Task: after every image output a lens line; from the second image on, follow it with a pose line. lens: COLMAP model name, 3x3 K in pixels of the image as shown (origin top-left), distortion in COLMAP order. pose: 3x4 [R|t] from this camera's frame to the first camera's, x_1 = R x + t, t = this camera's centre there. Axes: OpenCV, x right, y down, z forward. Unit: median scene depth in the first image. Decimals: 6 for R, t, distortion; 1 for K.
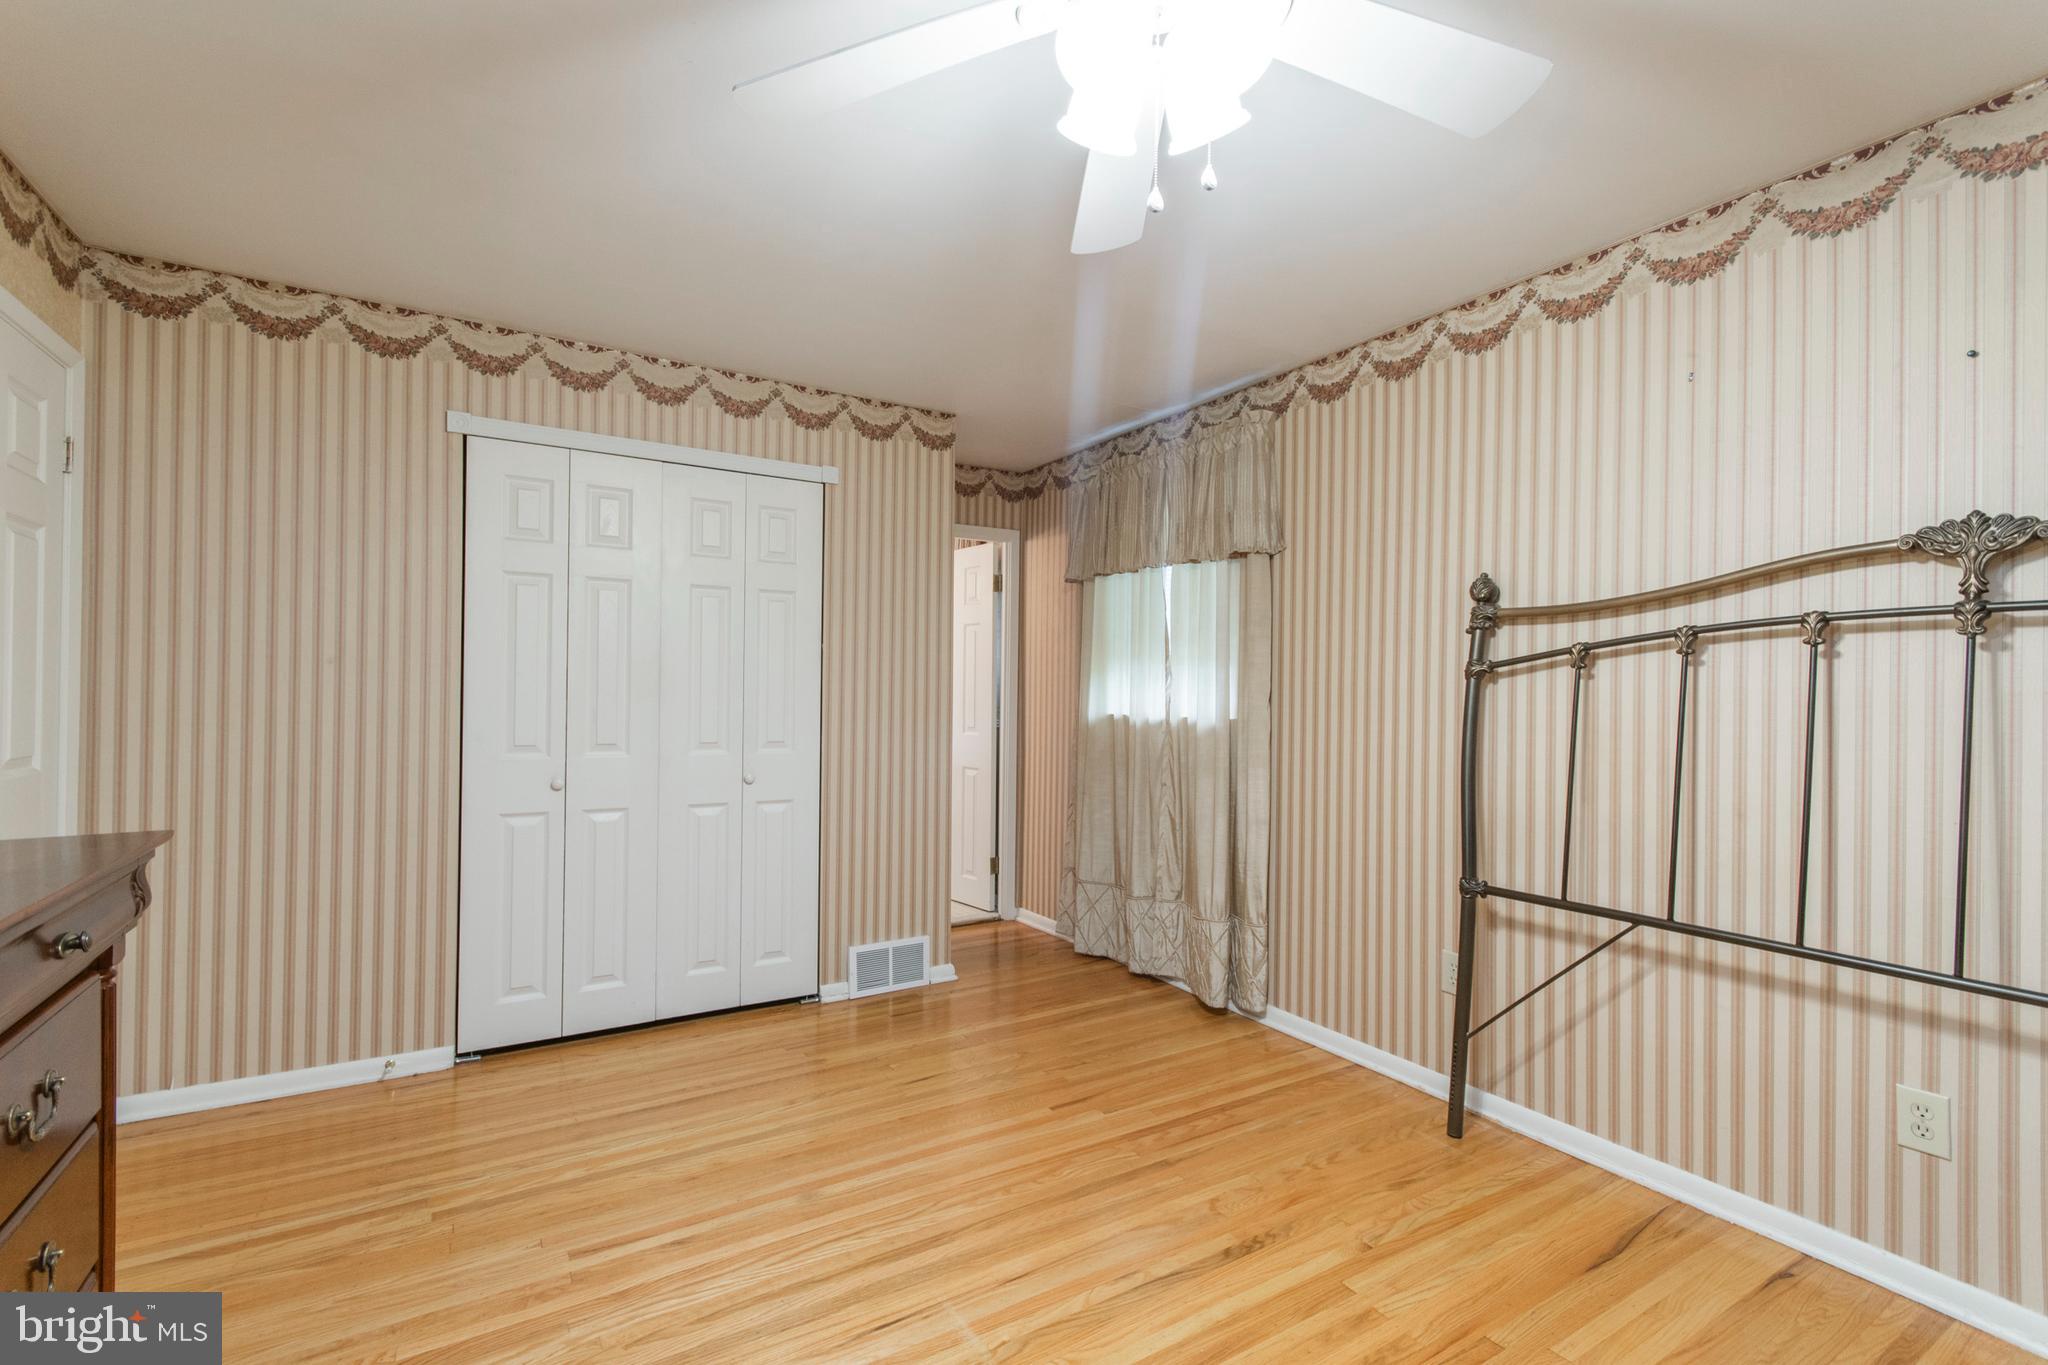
lens RADIAL K [[905.3, 0, 1026.6], [0, 905.3, 691.9], [0, 0, 1]] dist [0.000802, 0.000163]
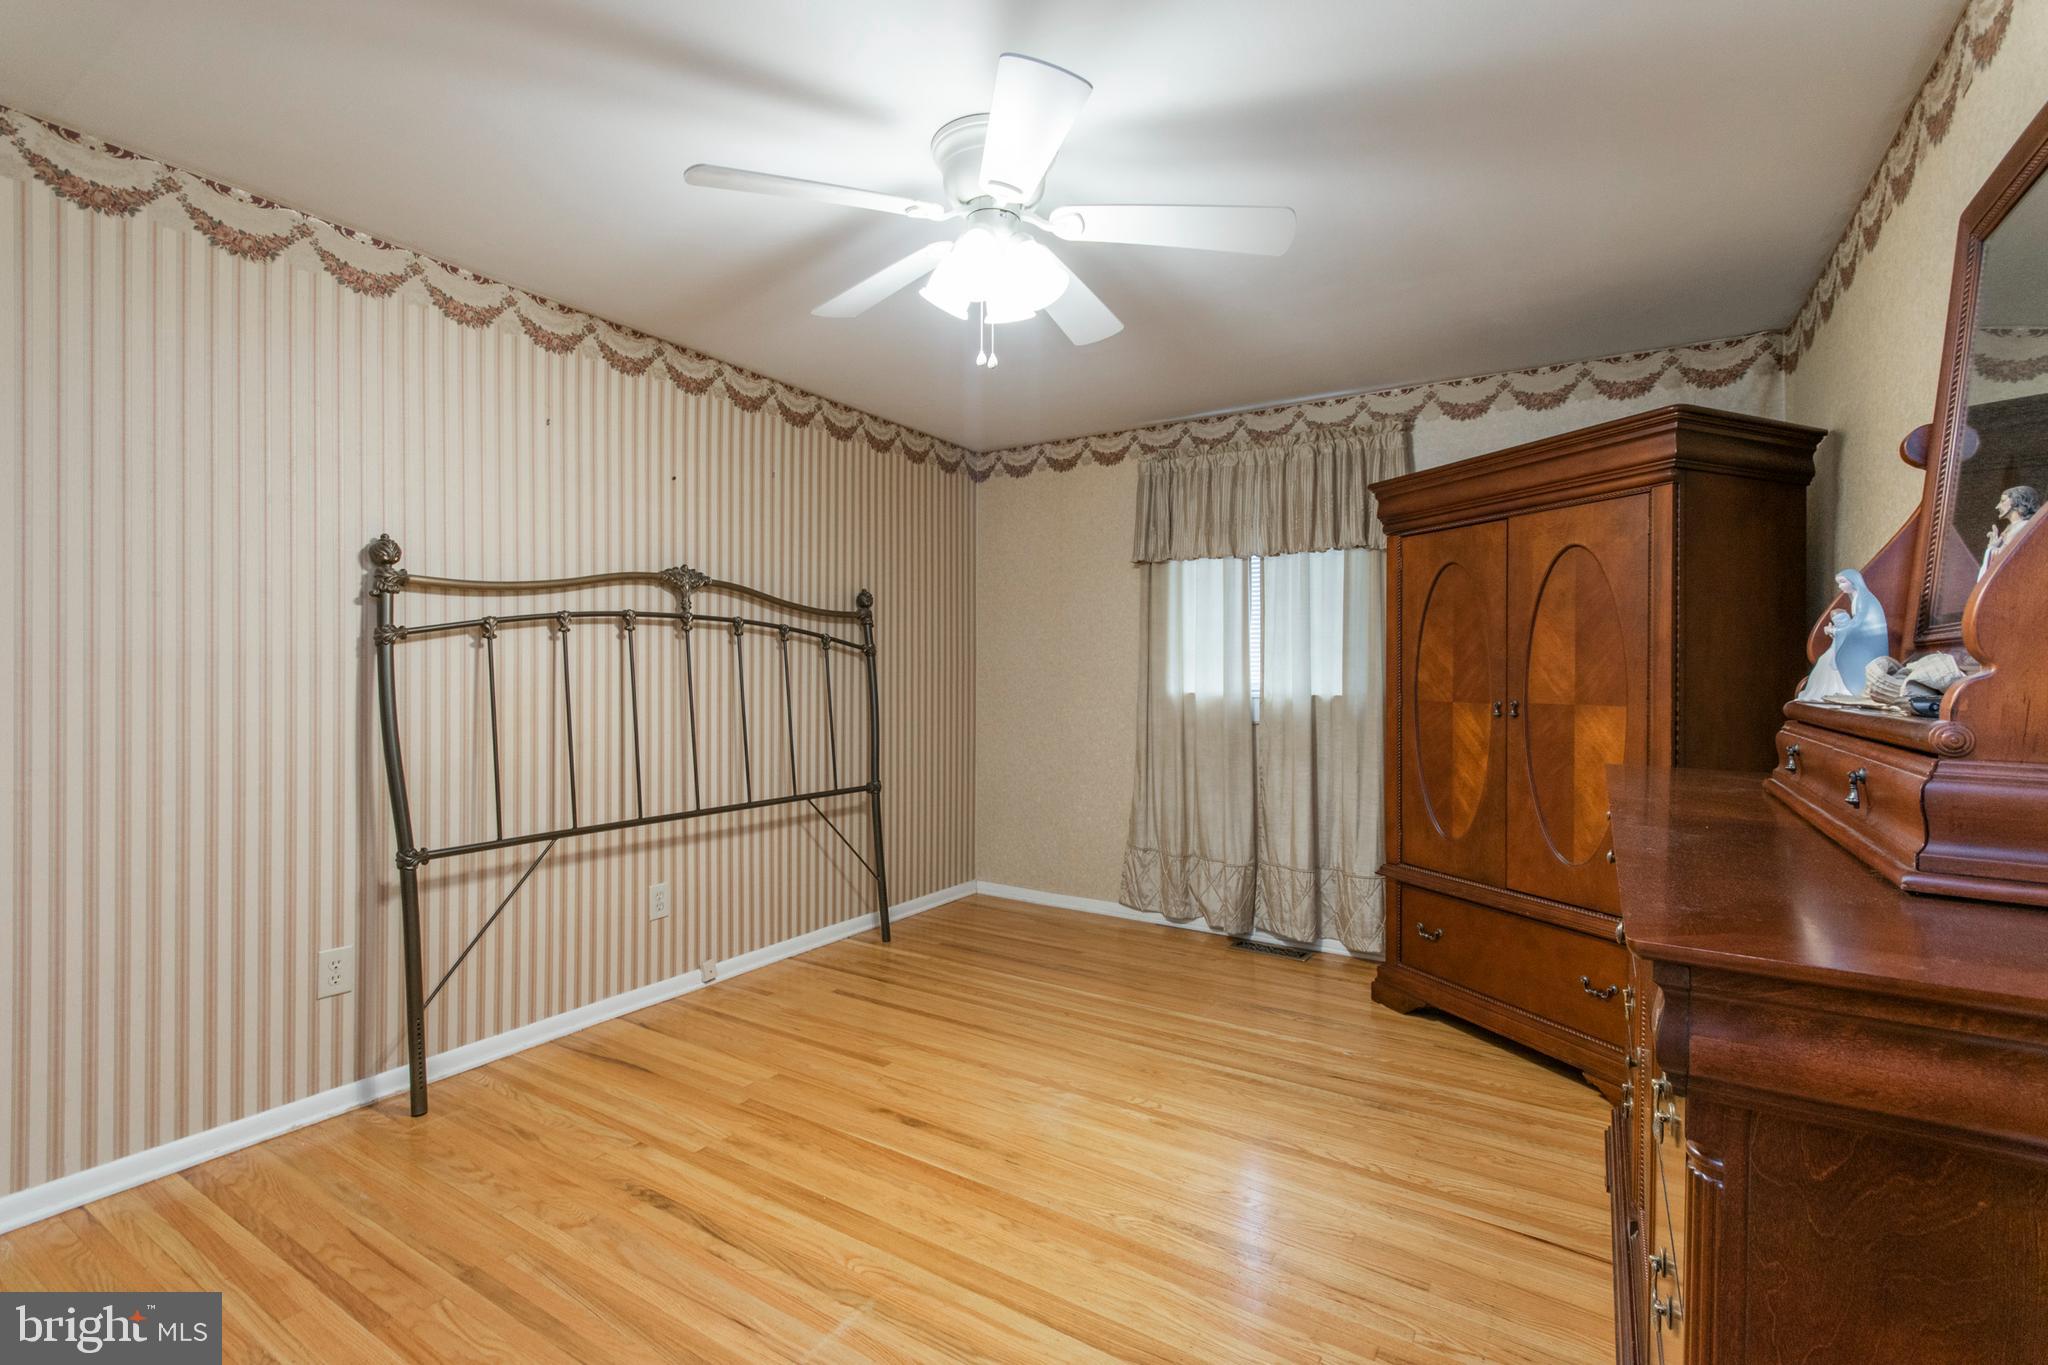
lens RADIAL K [[949.3, 0, 1011.6], [0, 949.3, 667.2], [0, 0, 1]] dist [0.000807, 0.000164]
pose [[-0.445347, -0.014387, 0.895243, -0.717445], [-0.012798, 0.999871, 0.009702, -0.009428], [-0.895267, -0.007137, -0.445473, 0.885755]]
